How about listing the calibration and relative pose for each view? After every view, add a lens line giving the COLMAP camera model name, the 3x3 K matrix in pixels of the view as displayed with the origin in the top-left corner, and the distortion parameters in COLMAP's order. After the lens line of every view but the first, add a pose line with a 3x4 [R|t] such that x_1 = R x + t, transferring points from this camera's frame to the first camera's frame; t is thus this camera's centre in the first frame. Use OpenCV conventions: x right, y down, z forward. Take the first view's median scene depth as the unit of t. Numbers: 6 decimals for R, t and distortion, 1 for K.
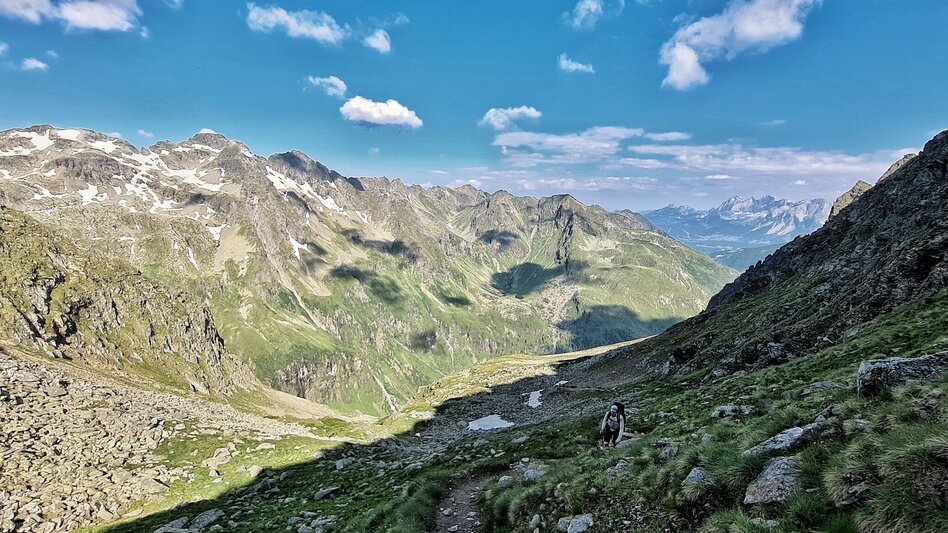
lens RADIAL K [[489.9, 0, 474.0], [0, 489.9, 266.5], [0, 0, 1]] dist [-0.000603, -0.000758]
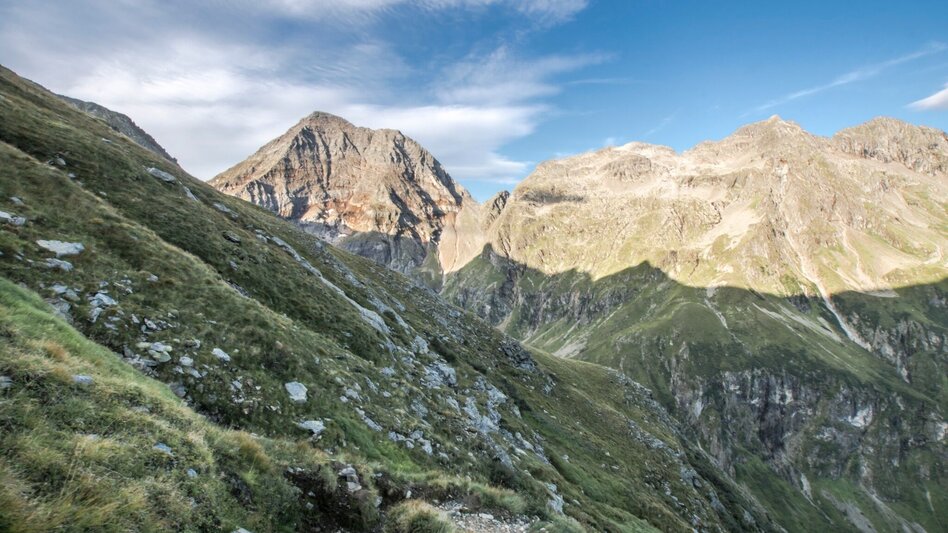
lens RADIAL K [[447.0, 0, 474.0], [0, 447.0, 266.5], [0, 0, 1]] dist [-0.052968, 0.021157]
pose [[0.368035, -0.015019, -0.929691, -0.014439], [-0.132578, 0.988806, -0.068458, 0.123390], [0.920312, 0.148451, 0.361924, 0.391170]]
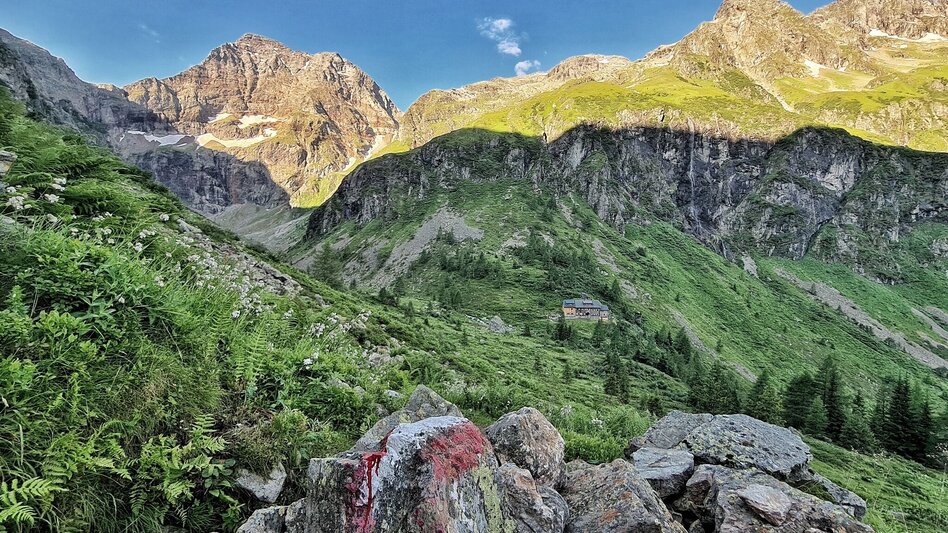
lens RADIAL K [[417.1, 0, 474.0], [0, 417.1, 266.5], [0, 0, 1]] dist [-0.006708, -0.000282]
pose [[0.373089, -0.029036, -0.927341, -0.108293], [-0.128971, 0.988183, -0.082829, 0.282500], [0.918788, 0.150502, 0.364935, 0.600915]]
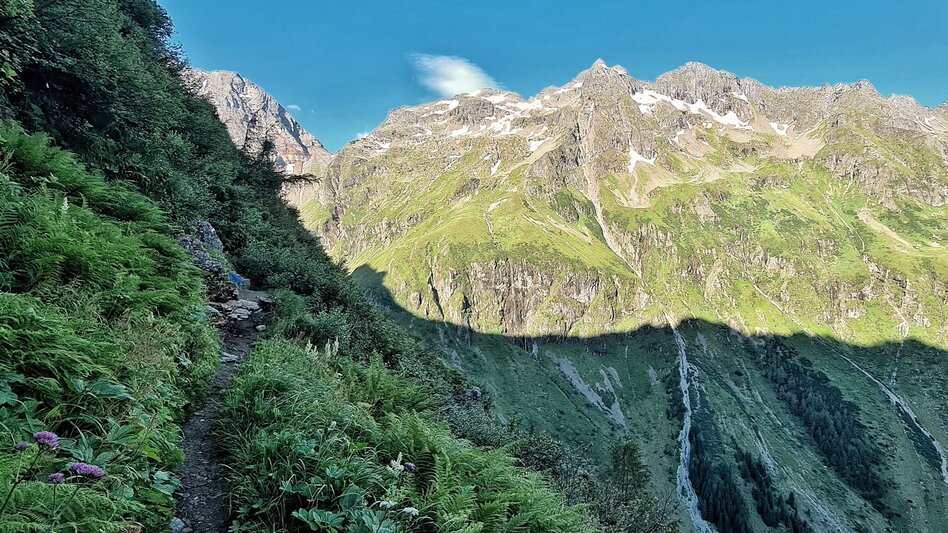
lens RADIAL K [[489.9, 0, 474.0], [0, 489.9, 266.5], [0, 0, 1]] dist [-0.000603, -0.000758]
pose [[0.530249, 0.004924, -0.847828, 0.139689], [-0.078325, 0.995991, -0.043201, 0.186481], [0.844216, 0.089314, 0.528509, 0.483051]]
